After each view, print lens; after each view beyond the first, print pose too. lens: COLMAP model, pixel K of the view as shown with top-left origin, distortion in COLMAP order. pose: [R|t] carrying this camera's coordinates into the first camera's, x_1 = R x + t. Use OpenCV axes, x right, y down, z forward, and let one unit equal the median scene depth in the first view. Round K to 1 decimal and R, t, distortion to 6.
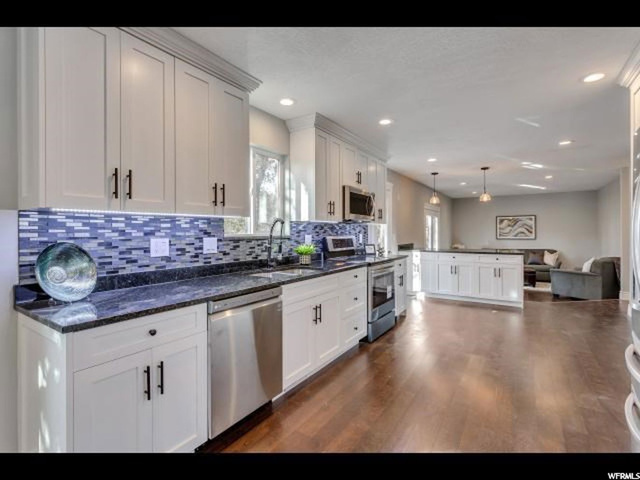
lens RADIAL K [[303.0, 0, 313.7], [0, 303.0, 230.8], [0, 0, 1]] dist [0.002385, -0.000591]
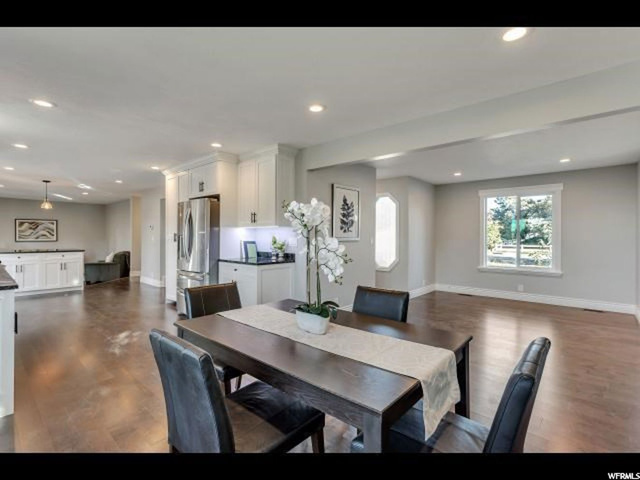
lens RADIAL K [[303.0, 0, 320.4], [0, 303.0, 237.2], [0, 0, 1]] dist [0.002385, -0.000591]
pose [[0.116124, 0.001414, 0.993234, -1.097700], [-0.013720, 0.999906, 0.000180, -0.003090], [-0.993140, -0.013648, 0.116132, -0.461199]]
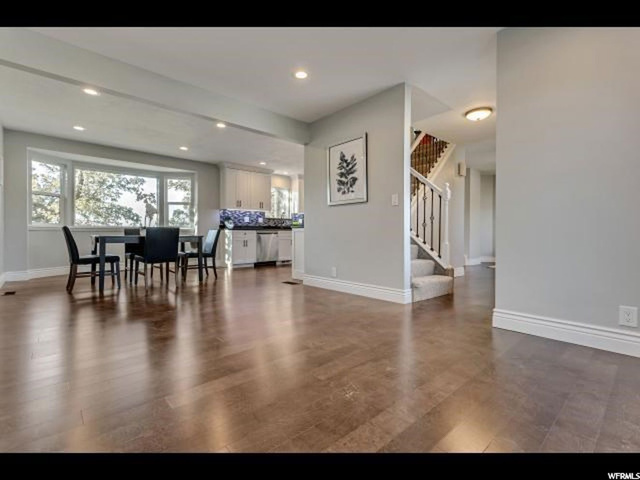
lens RADIAL K [[303.0, 0, 321.1], [0, 303.0, 238.8], [0, 0, 1]] dist [0.002385, -0.000591]
pose [[0.973042, 0.009507, -0.230433, 1.018803], [-0.004194, 0.999714, 0.023532, 0.163597], [0.230591, -0.021931, 0.972804, -1.982130]]
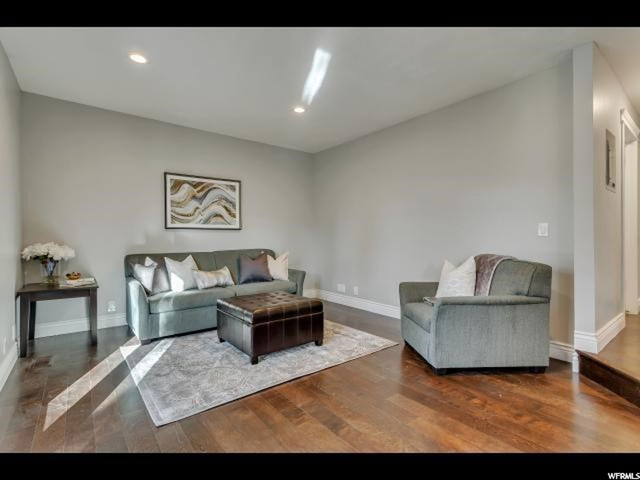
lens RADIAL K [[303.0, 0, 319.5], [0, 303.0, 239.4], [0, 0, 1]] dist [0.002385, -0.000591]
pose [[0.290560, -0.001982, 0.956855, 1.107927], [-0.008078, 0.999957, 0.004524, 0.151616], [-0.956823, -0.009044, 0.290532, 2.743000]]
